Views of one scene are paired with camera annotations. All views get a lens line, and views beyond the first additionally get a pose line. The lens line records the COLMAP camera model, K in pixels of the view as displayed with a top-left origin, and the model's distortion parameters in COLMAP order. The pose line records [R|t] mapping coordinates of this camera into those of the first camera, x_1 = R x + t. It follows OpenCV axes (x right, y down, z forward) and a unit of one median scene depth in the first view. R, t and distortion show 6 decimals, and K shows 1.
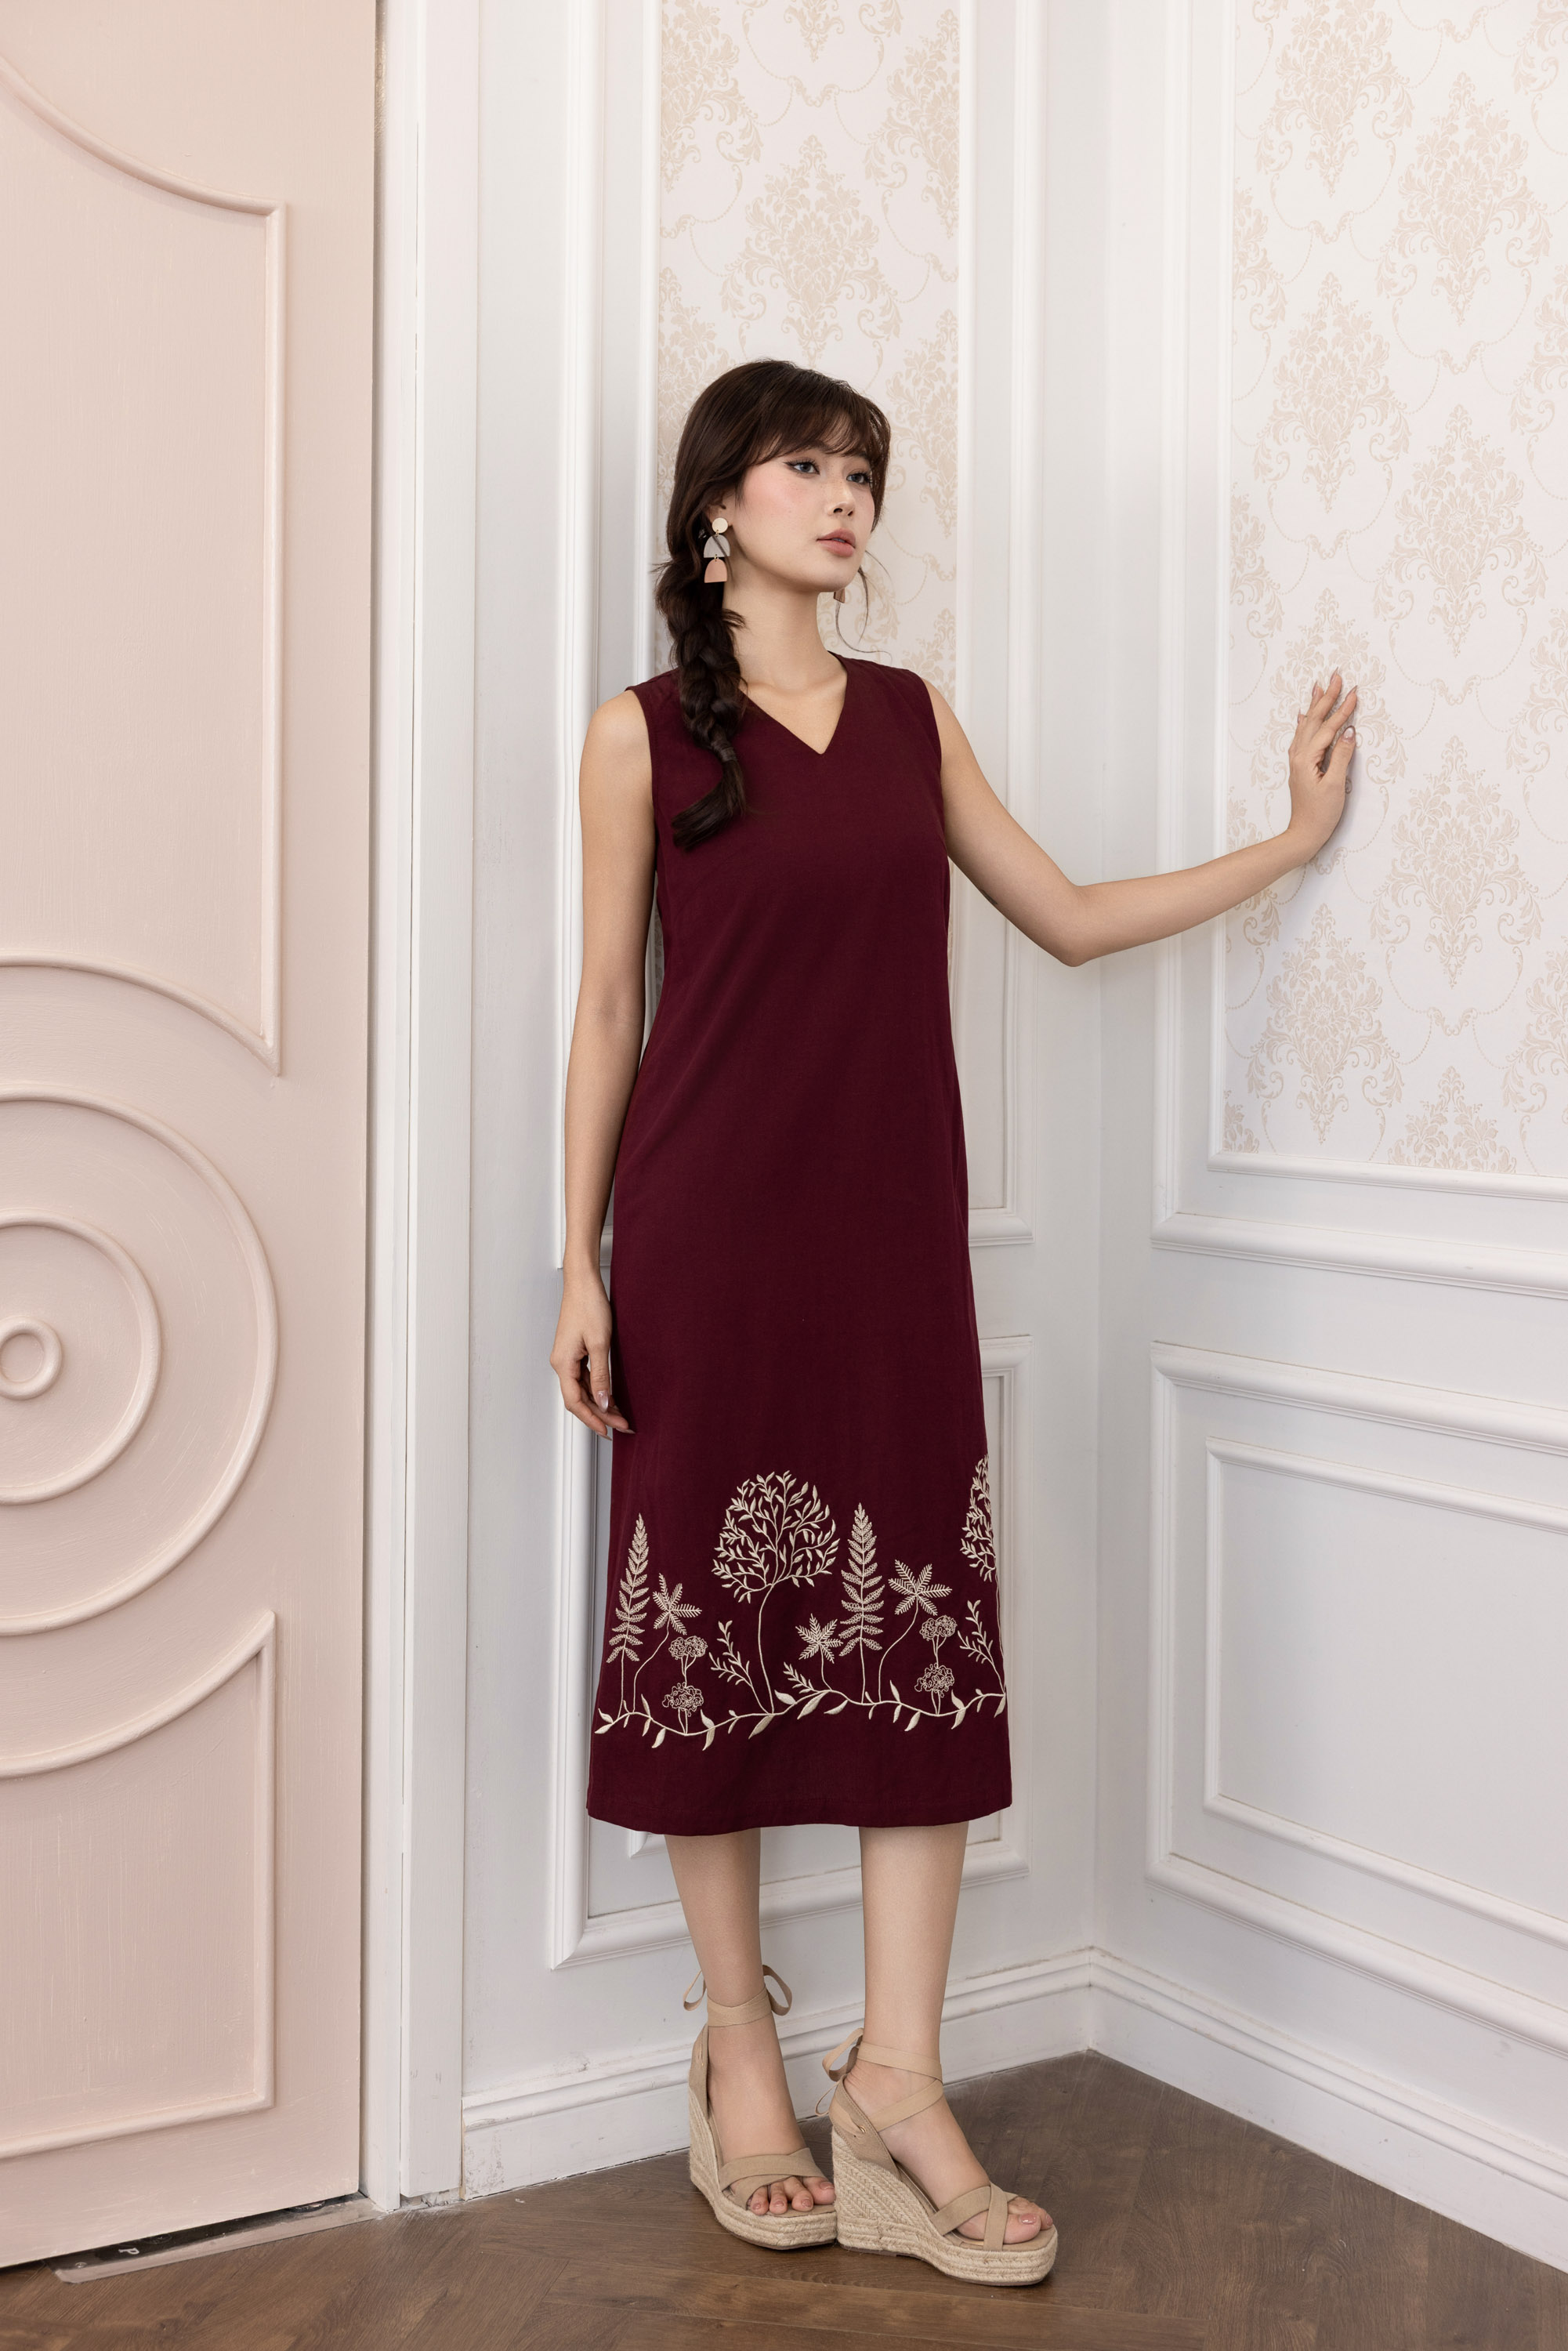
lens RADIAL K [[3185.5, 0, 784.0], [0, 3185.5, 1175.5], [0, 0, 1]] dist [-0.003613, -0.057111]
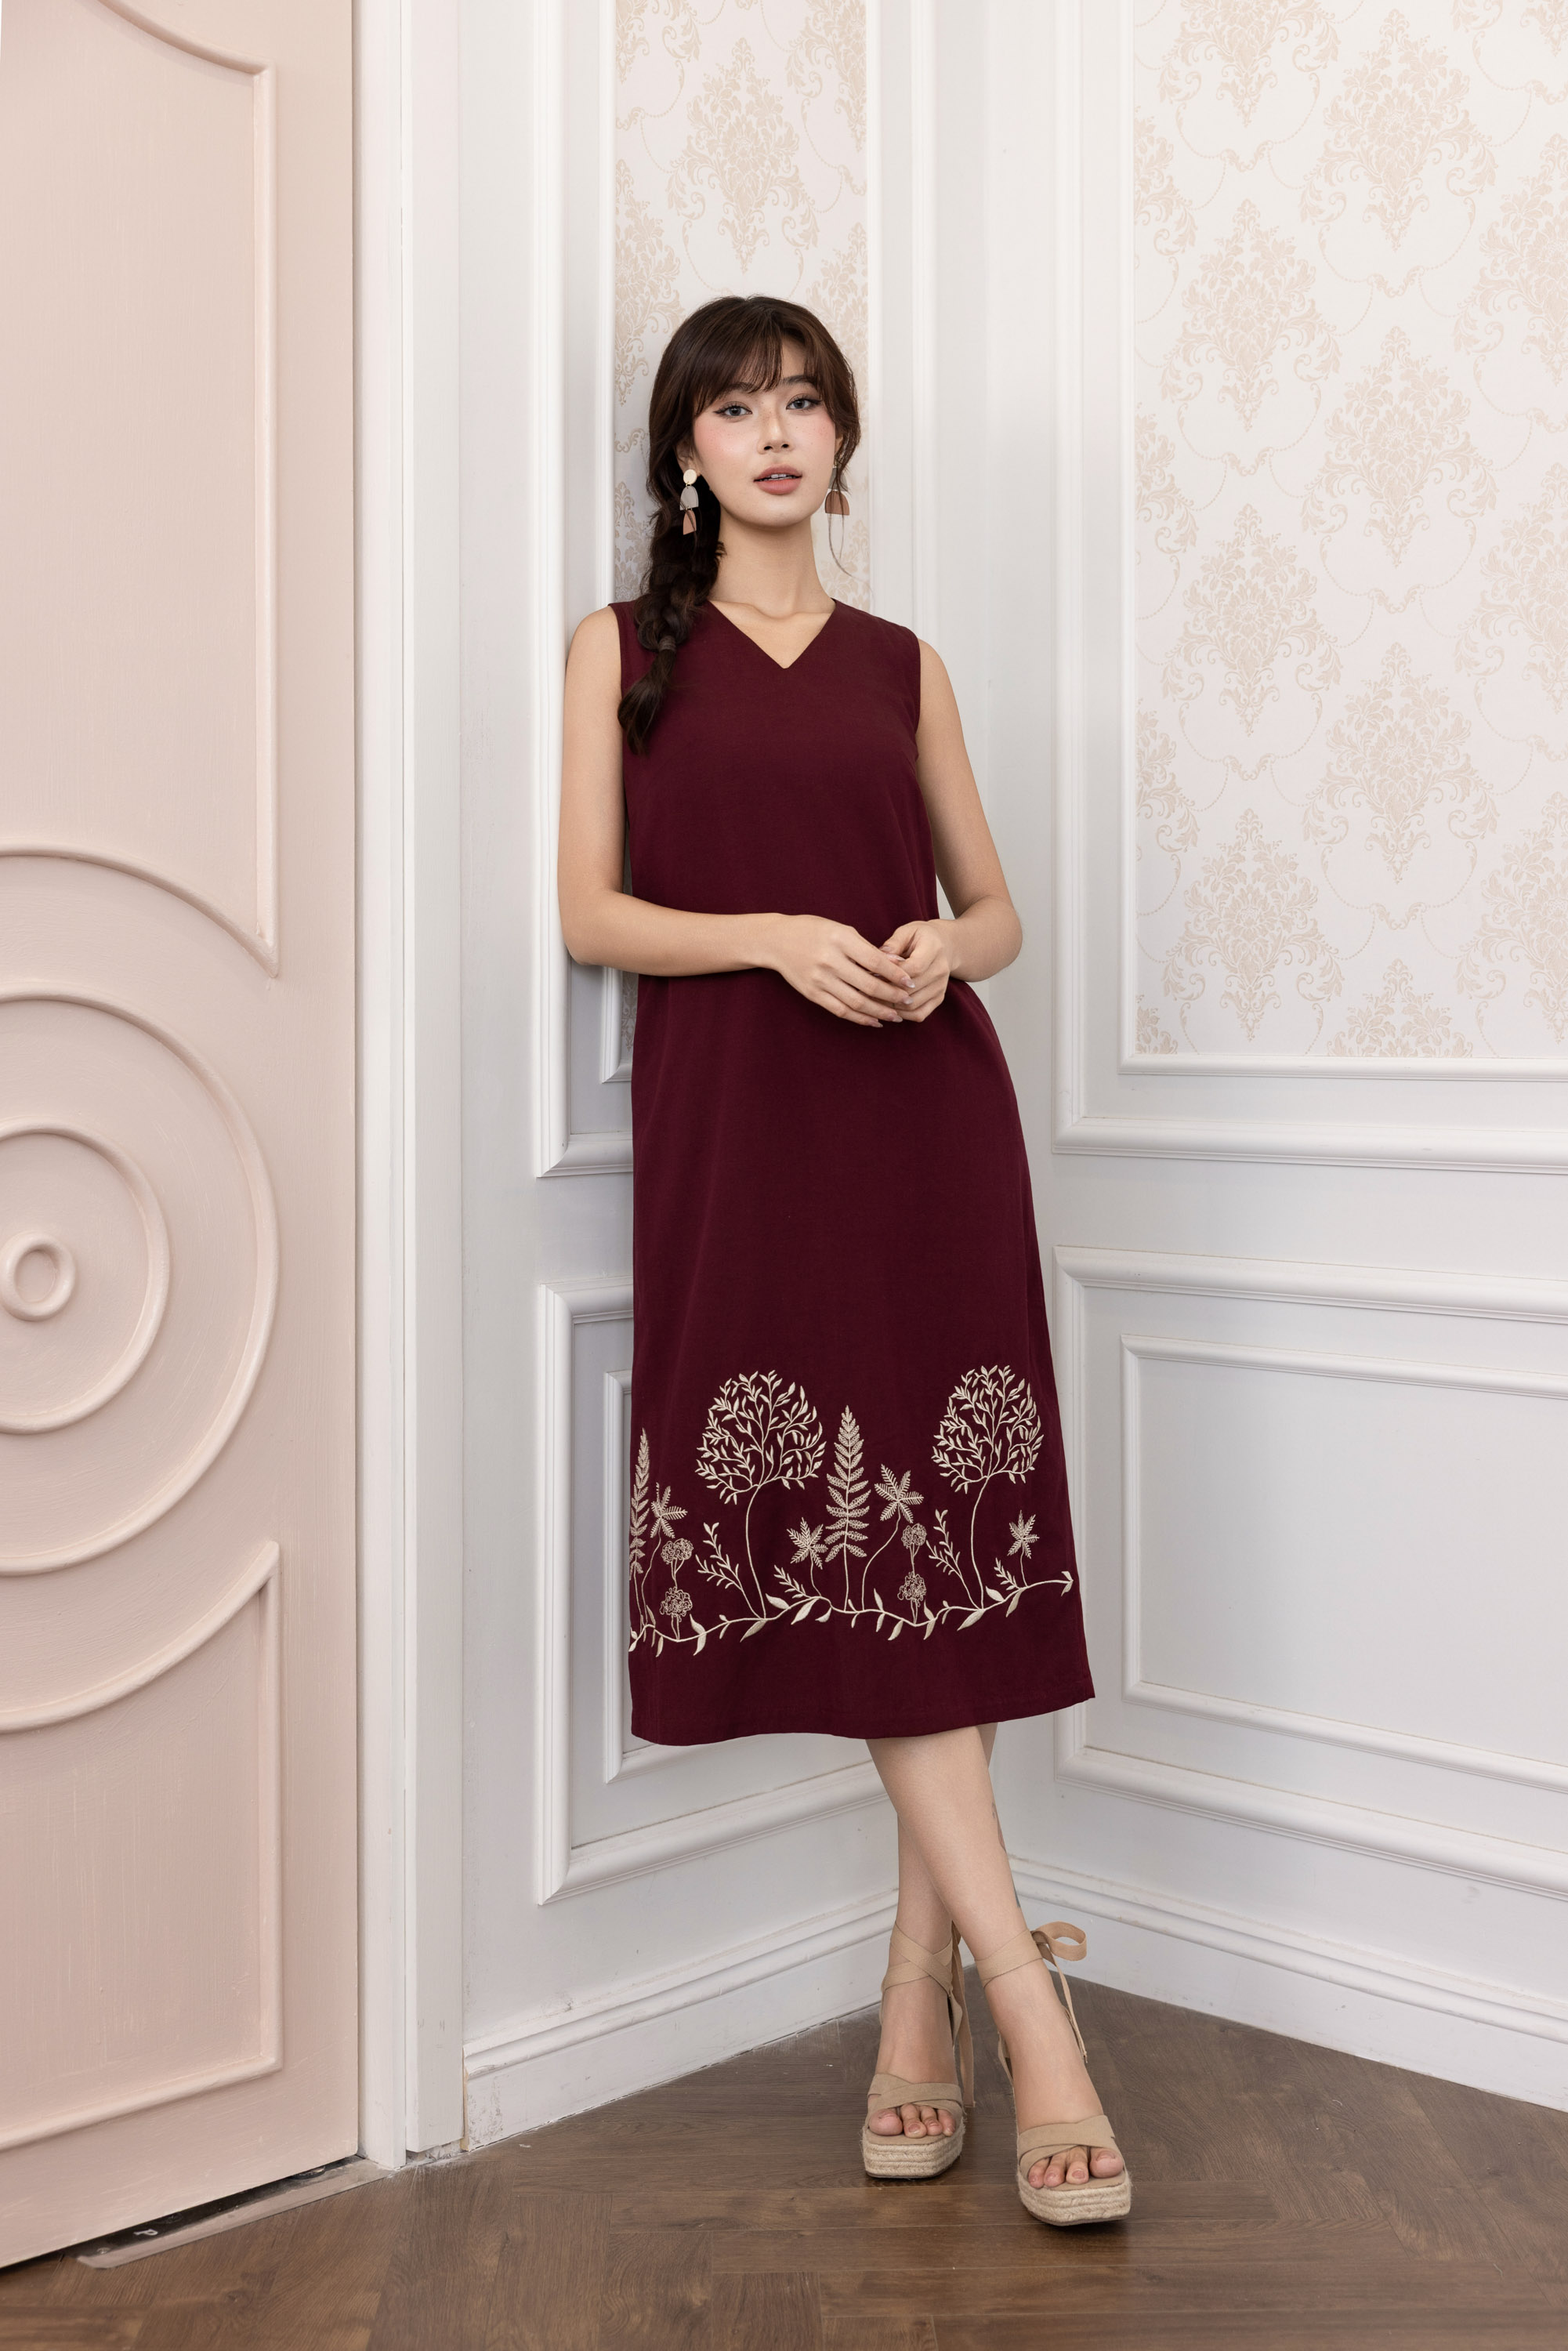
lens RADIAL K [[3202.4, 0, 787.4], [0, 3202.4, 1157.7], [0, 0, 1]] dist [0.023809, -0.075097]
pose [[0.967257, -0.023336, 0.252725, -0.245240], [0.028107, 0.999488, -0.015284, 0.040371], [-0.252239, 0.021887, 0.967417, 0.032774]]
